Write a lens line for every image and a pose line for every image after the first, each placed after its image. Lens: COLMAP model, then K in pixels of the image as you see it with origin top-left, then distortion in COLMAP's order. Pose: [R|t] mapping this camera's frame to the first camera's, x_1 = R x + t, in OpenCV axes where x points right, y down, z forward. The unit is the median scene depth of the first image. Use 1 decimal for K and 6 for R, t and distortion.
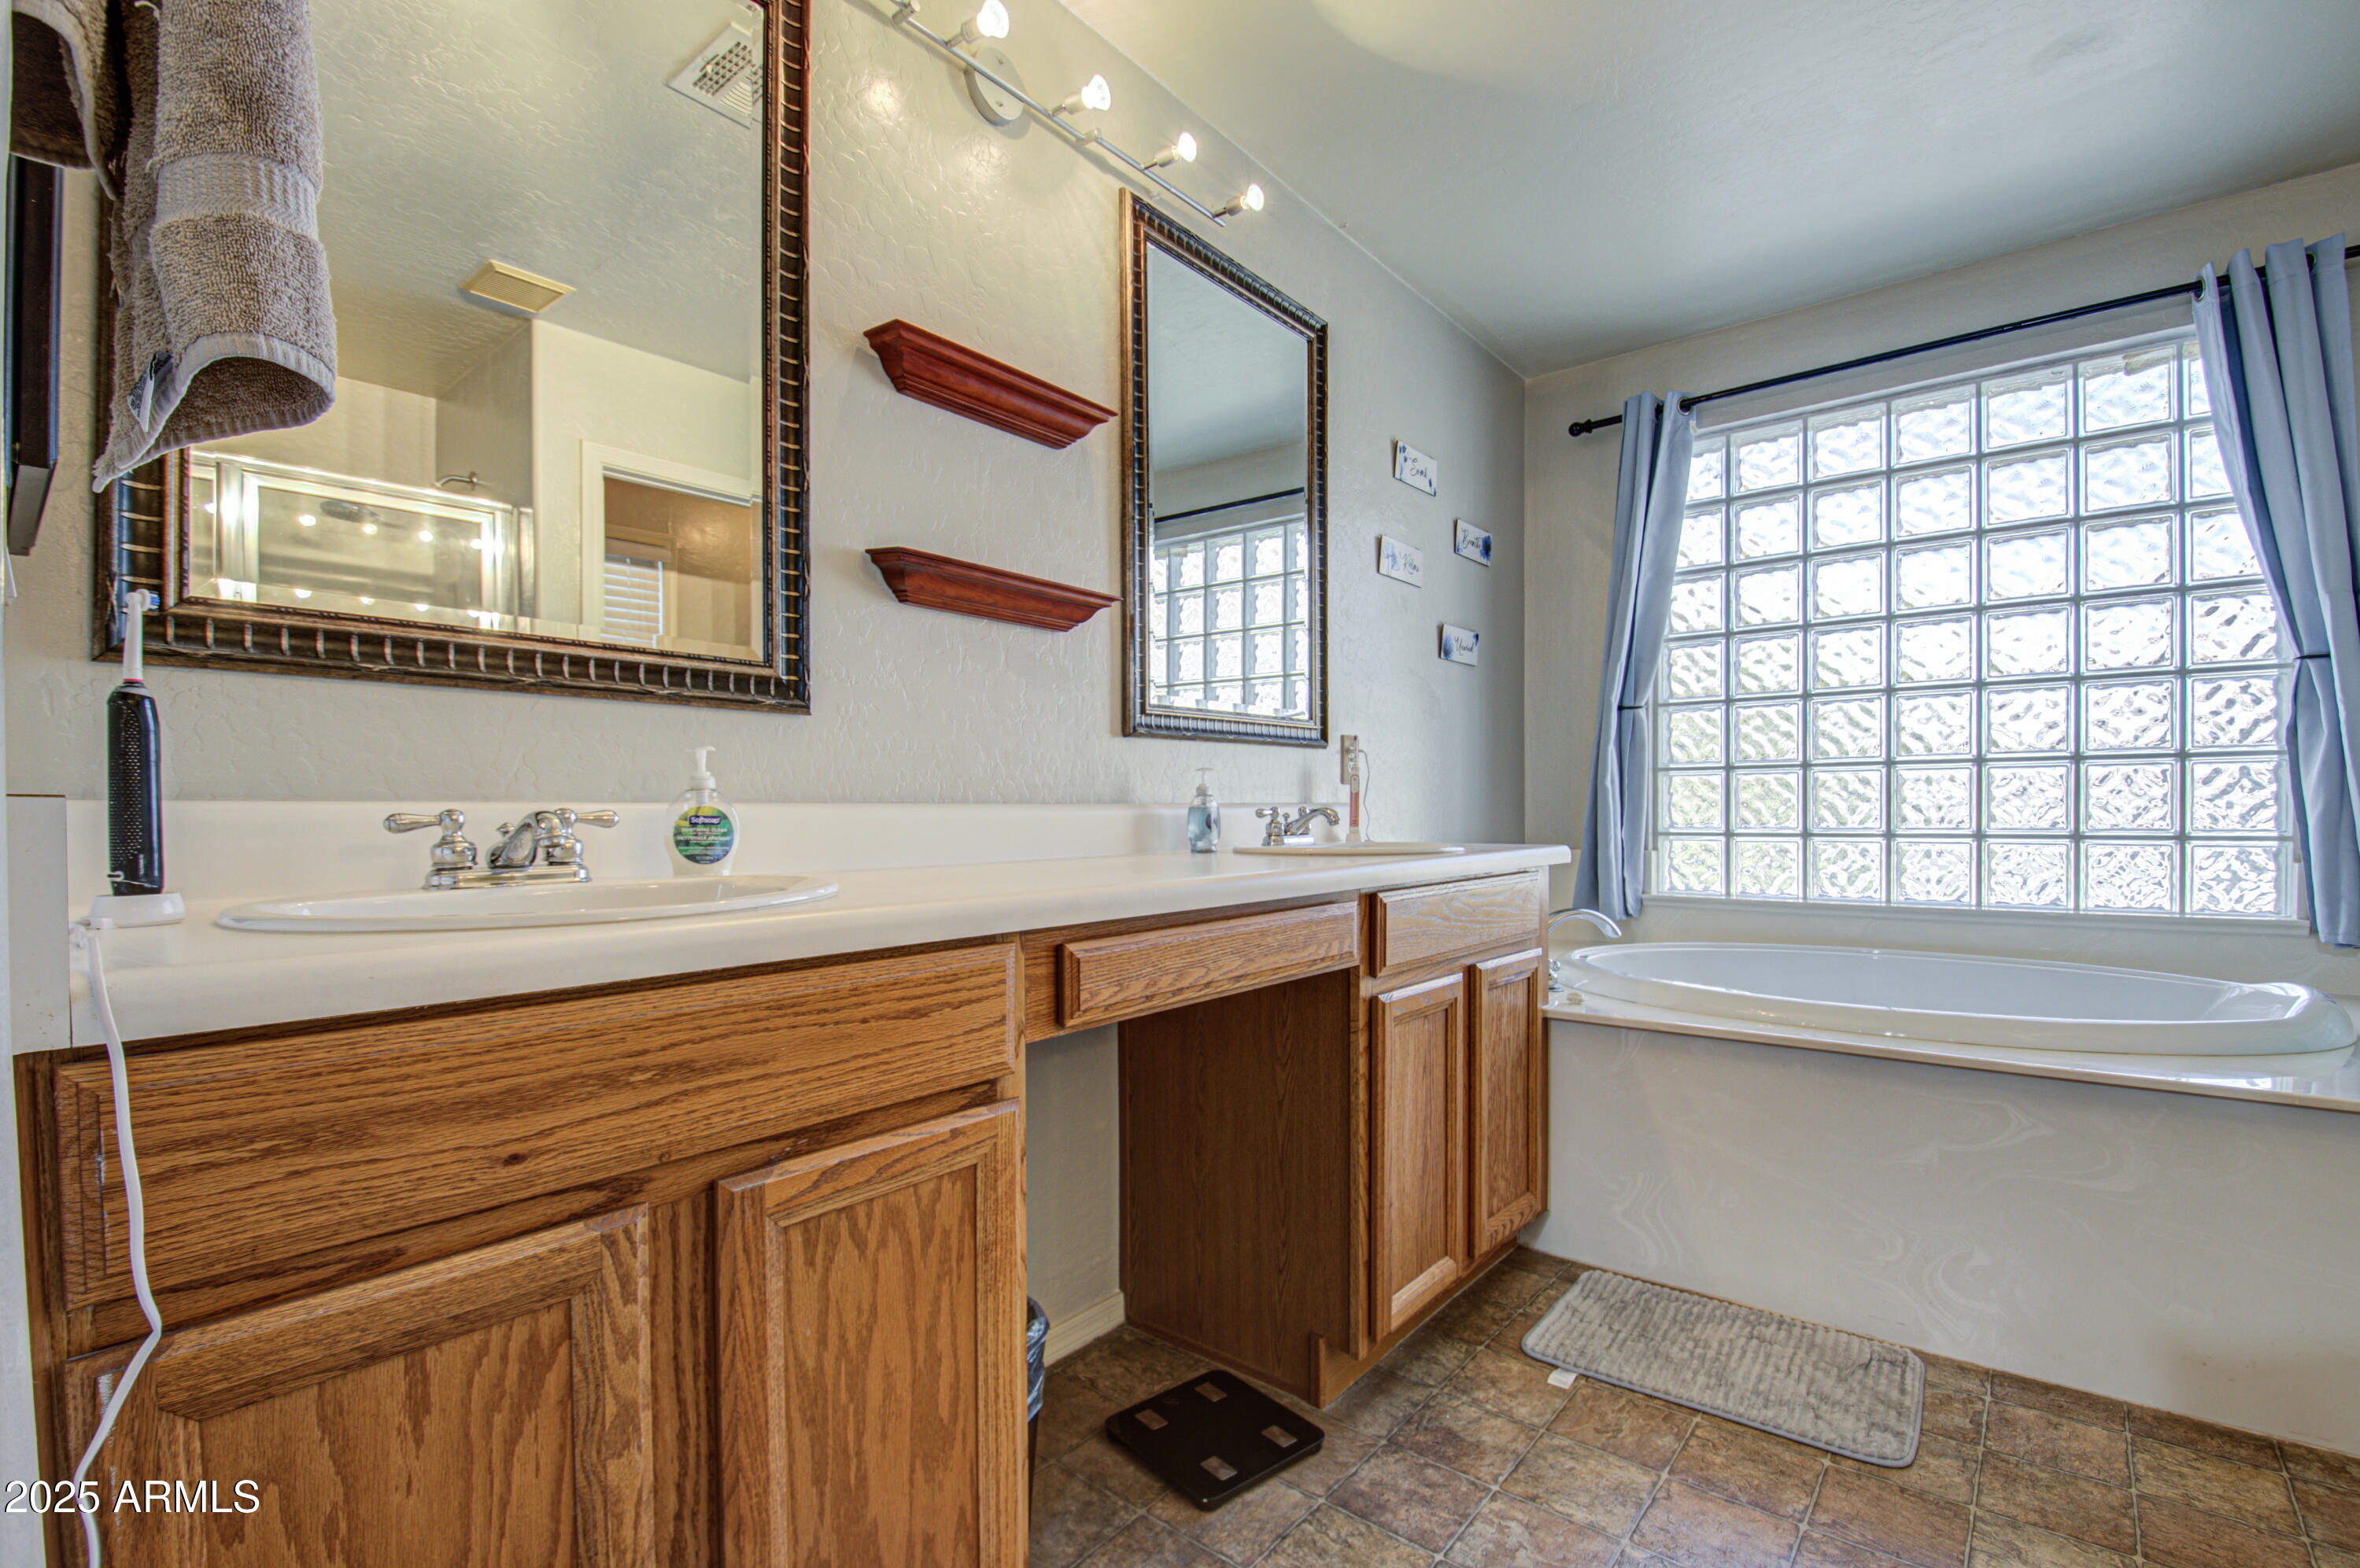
lens RADIAL K [[1069.6, 0, 1181.6], [0, 1069.6, 809.2], [0, 0, 1]] dist [0.005187, -0.014058]
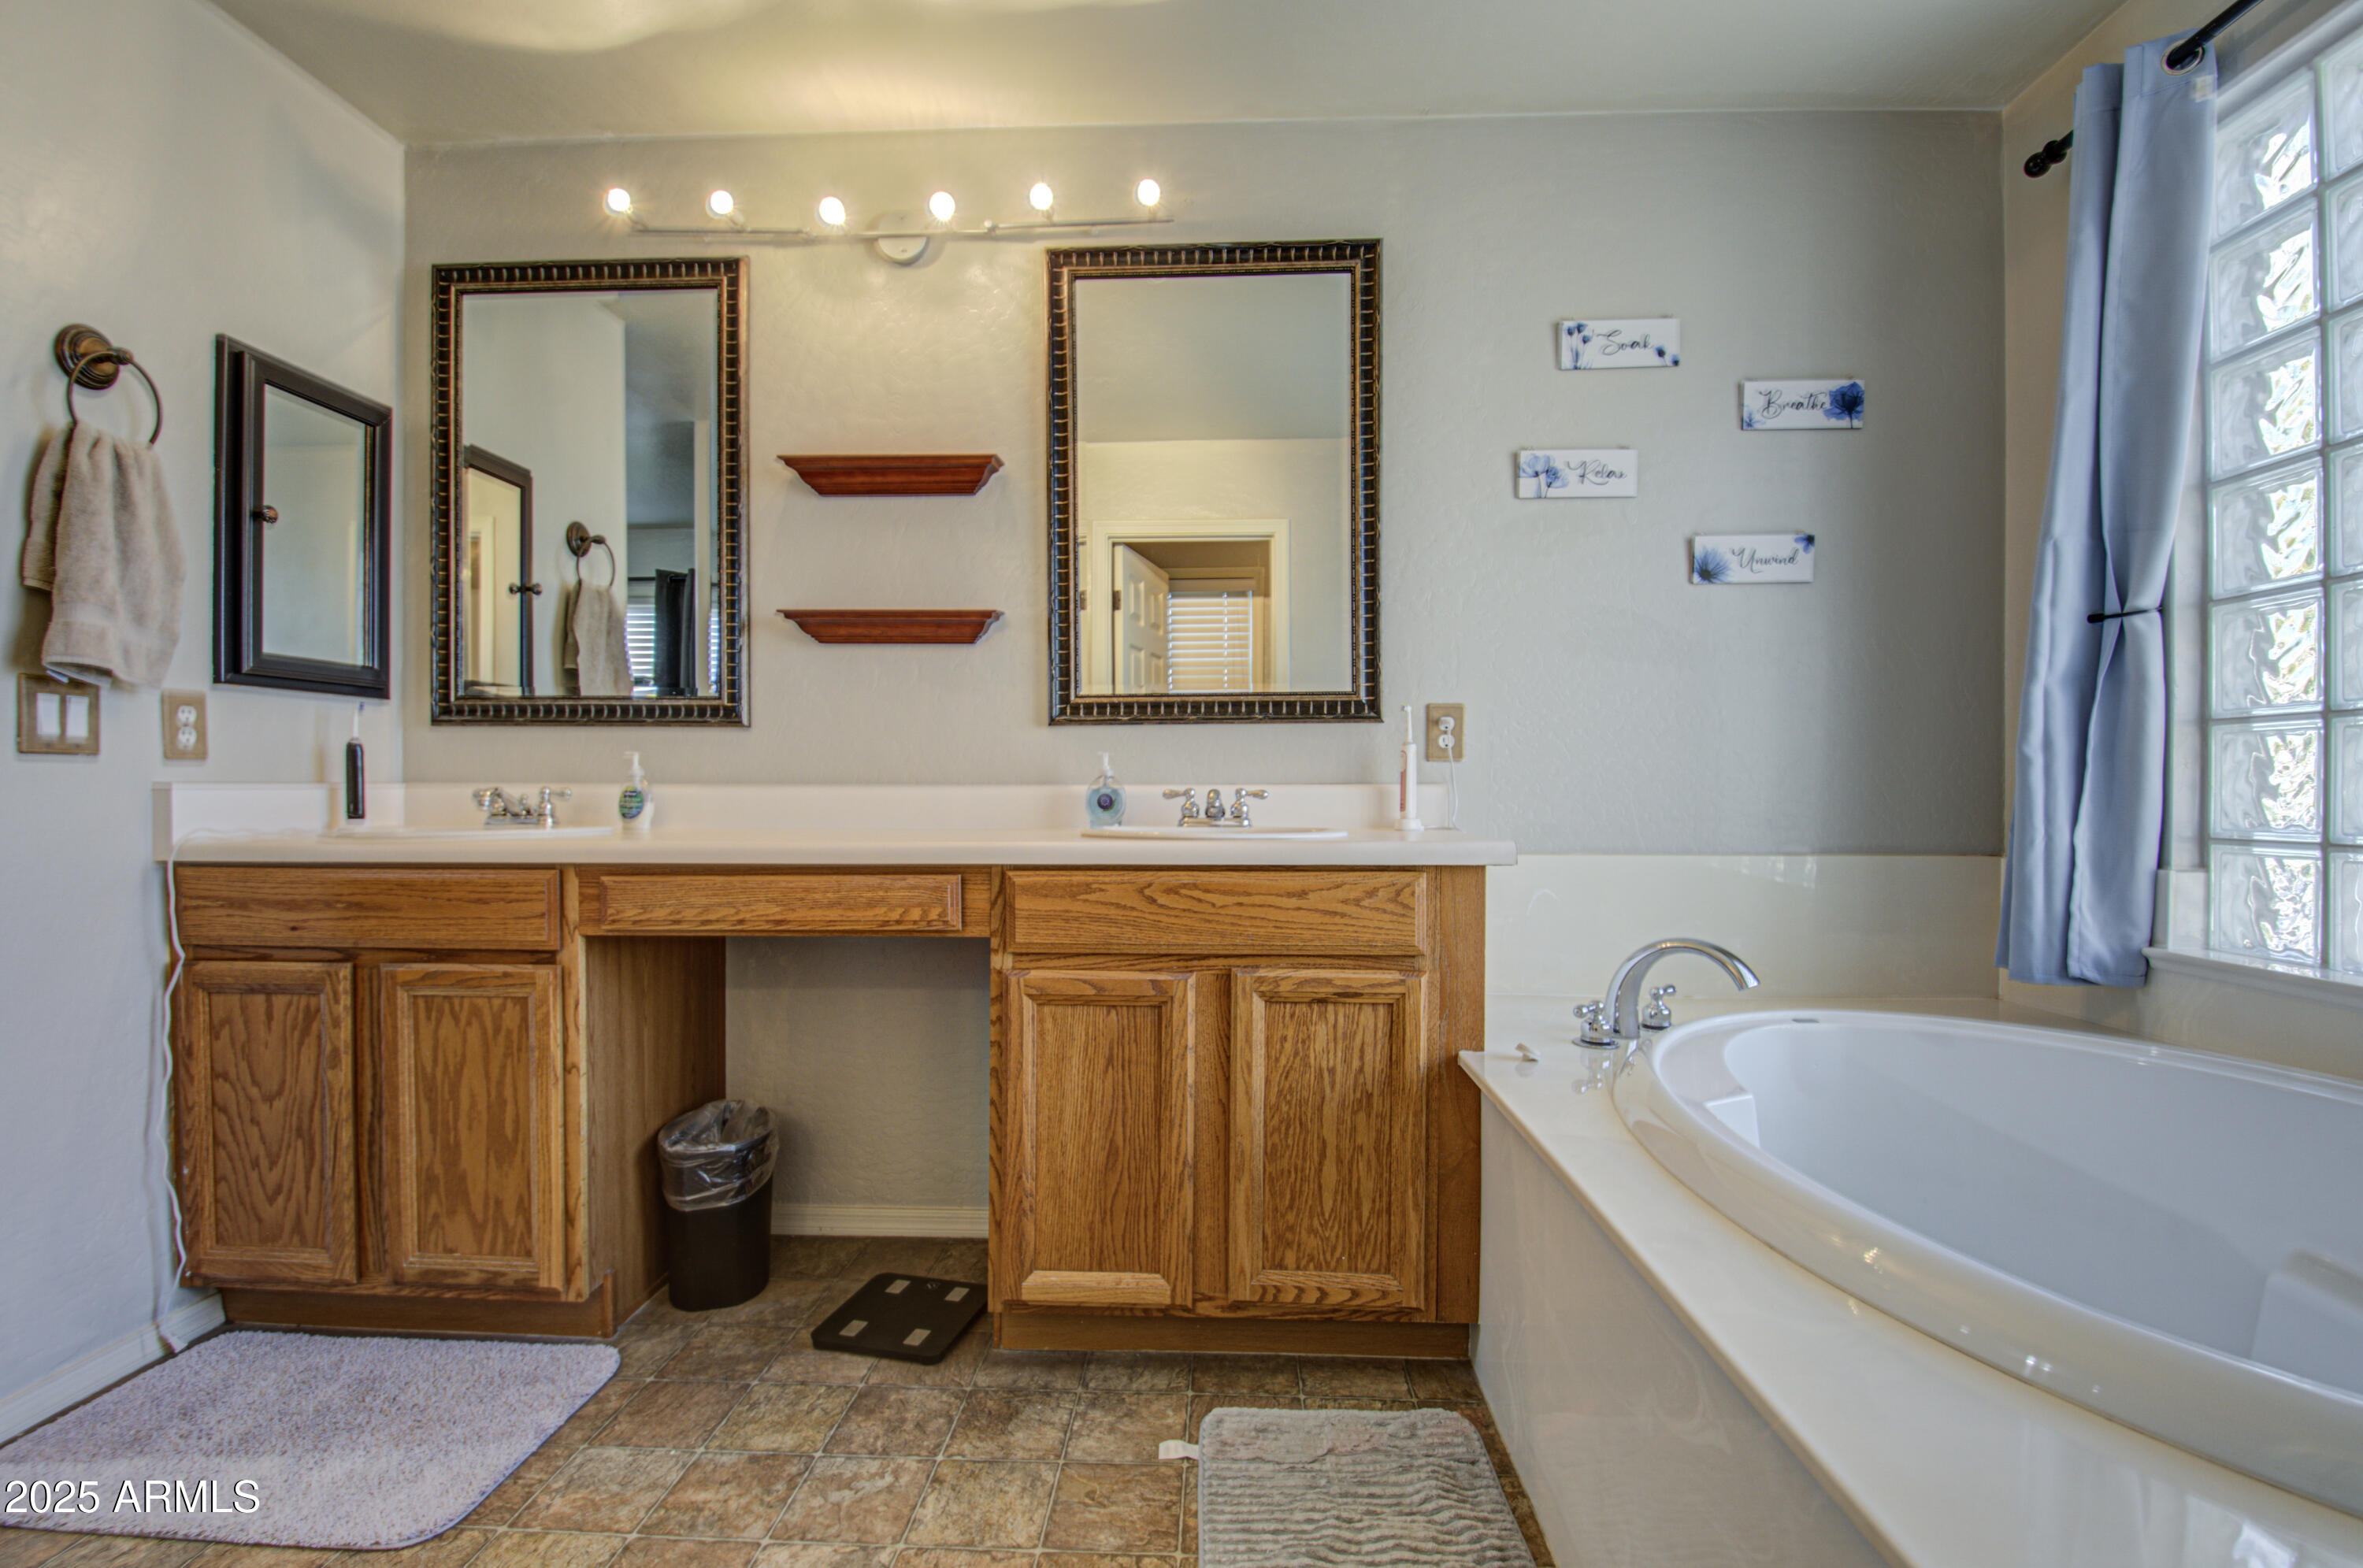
lens RADIAL K [[1071.0, 0, 1200.9], [0, 1071.0, 791.9], [0, 0, 1]] dist [0.005187, -0.014058]
pose [[0.589947, 0.002794, -0.807437, 1.382733], [-0.003712, 0.999993, 0.000749, 0.000899], [0.807434, 0.002555, 0.589953, 0.658010]]
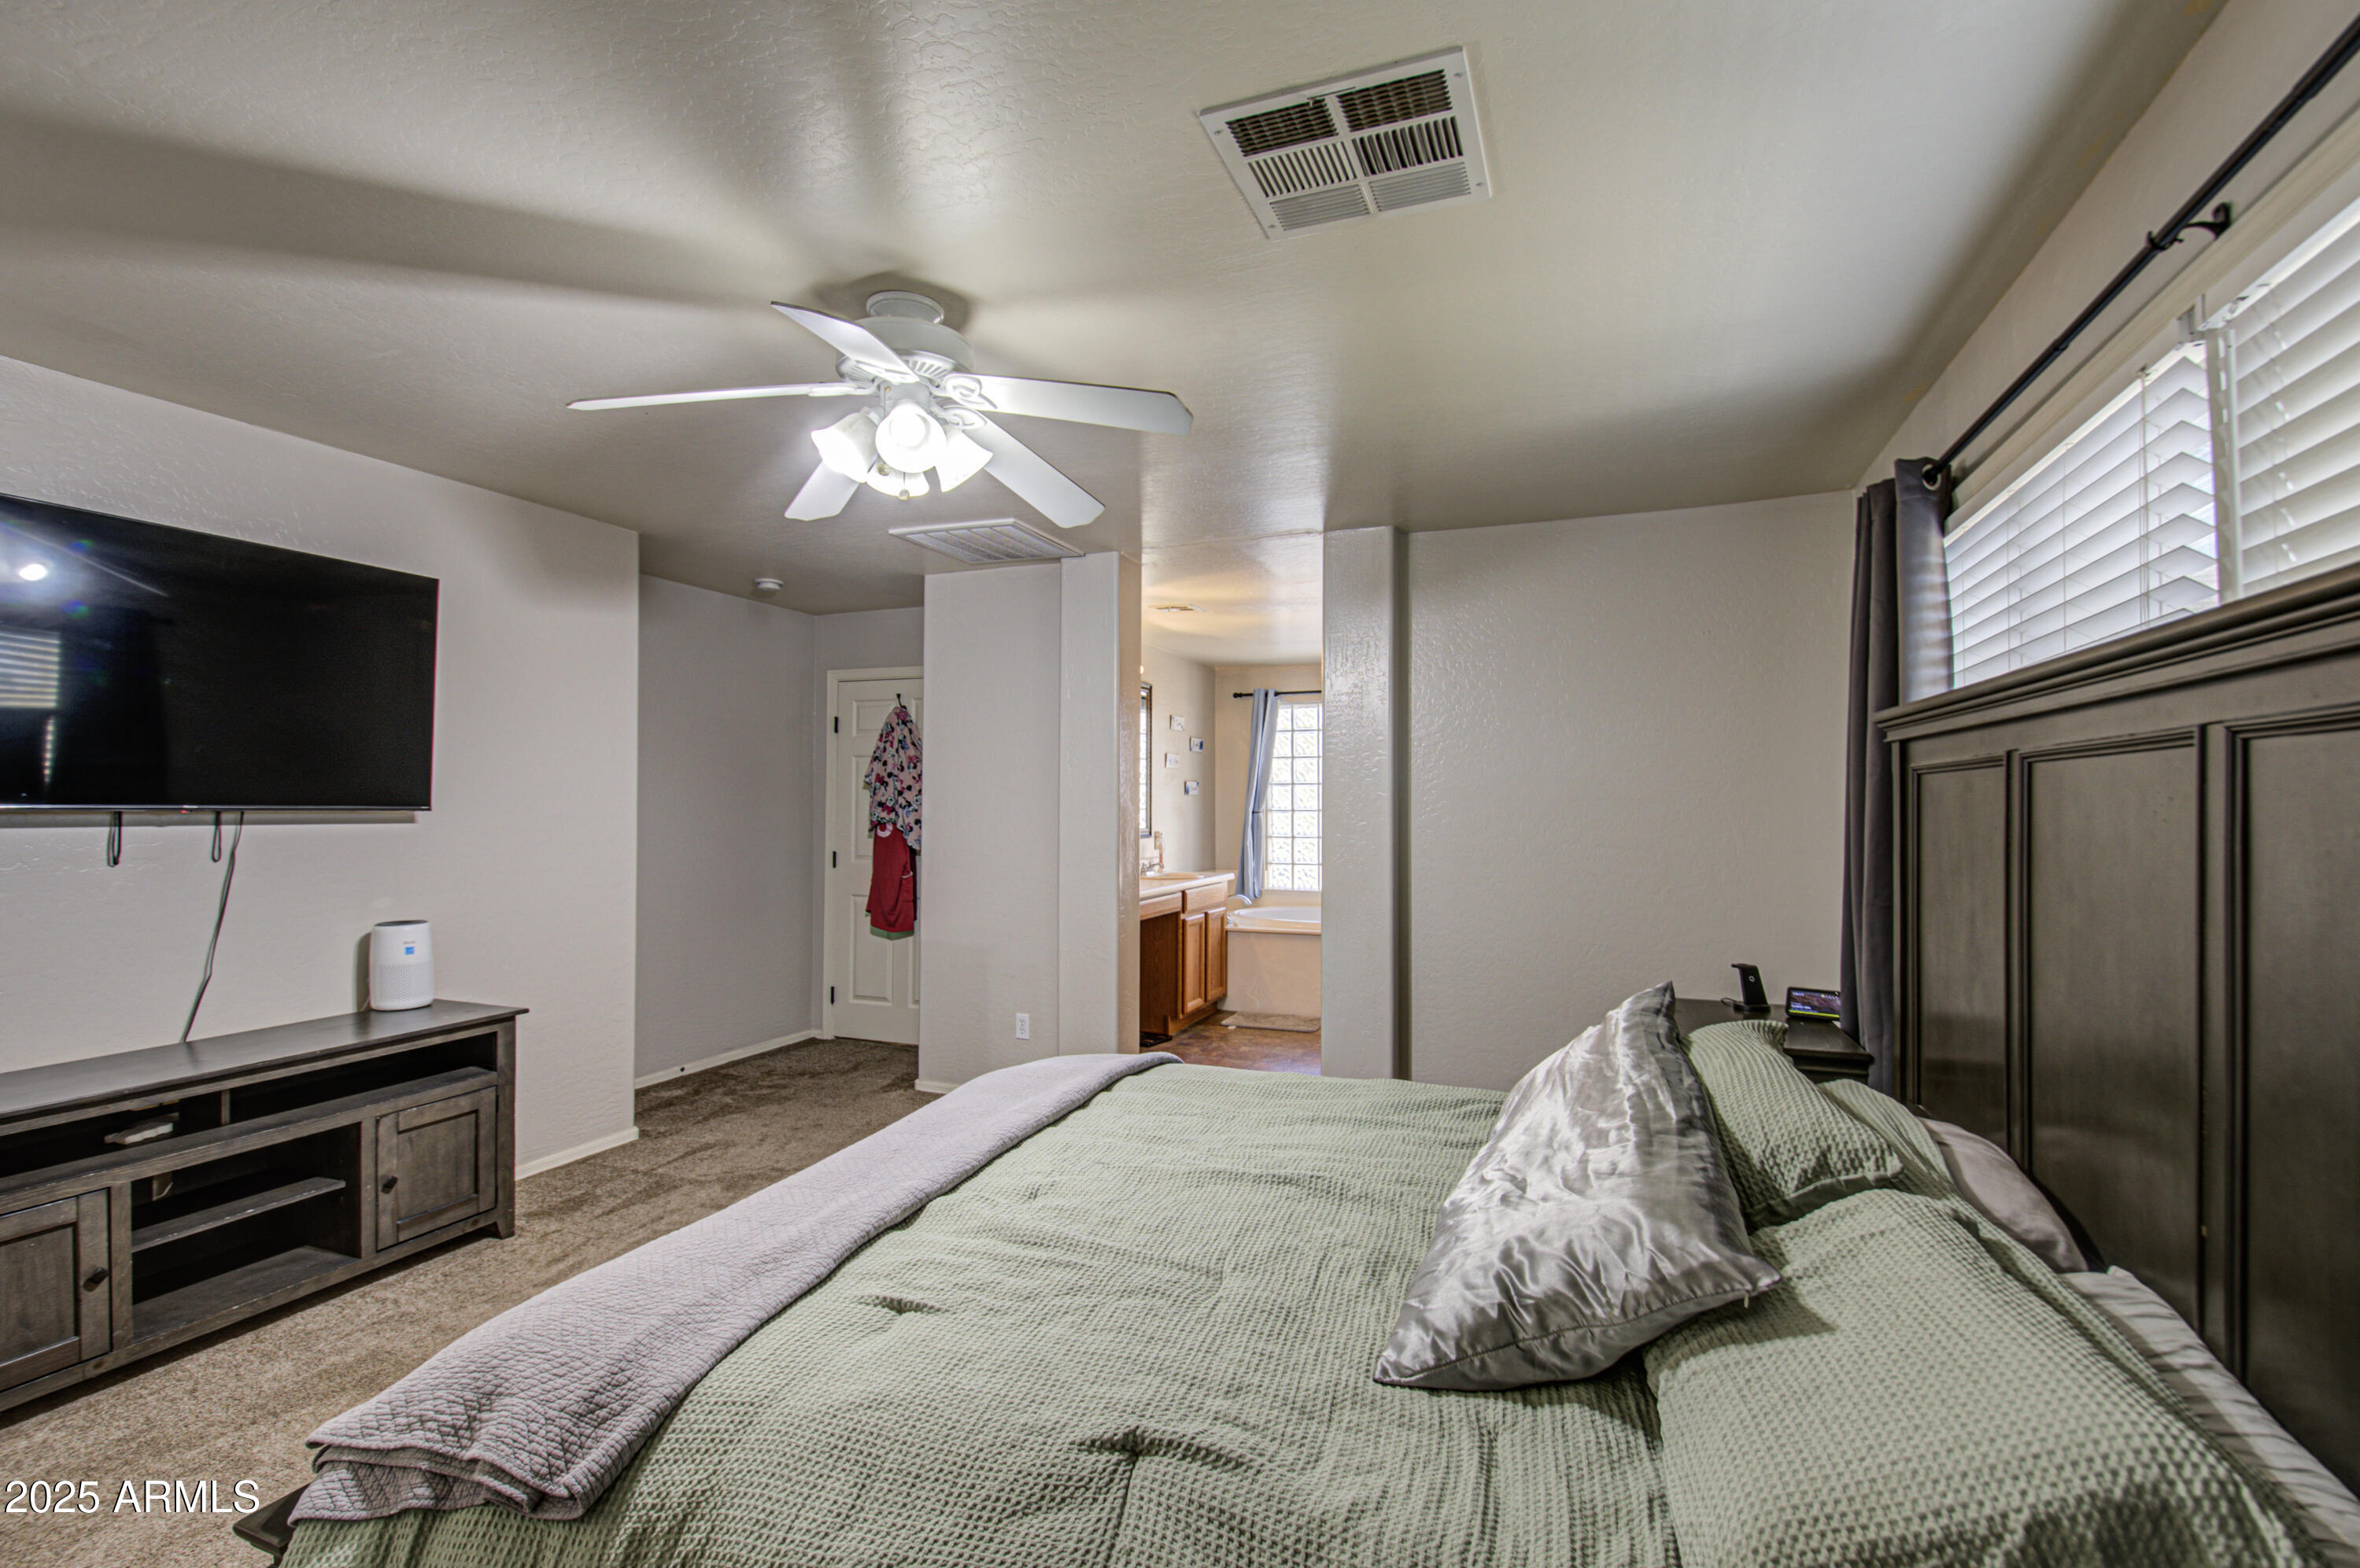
lens RADIAL K [[1069.6, 0, 1180.0], [0, 1069.6, 791.5], [0, 0, 1]] dist [0.005187, -0.014058]
pose [[0.954872, 0.004735, 0.296981, -1.108609], [-0.000405, 0.999893, -0.014637, -0.246912], [-0.297019, 0.013856, 0.954771, -2.995931]]
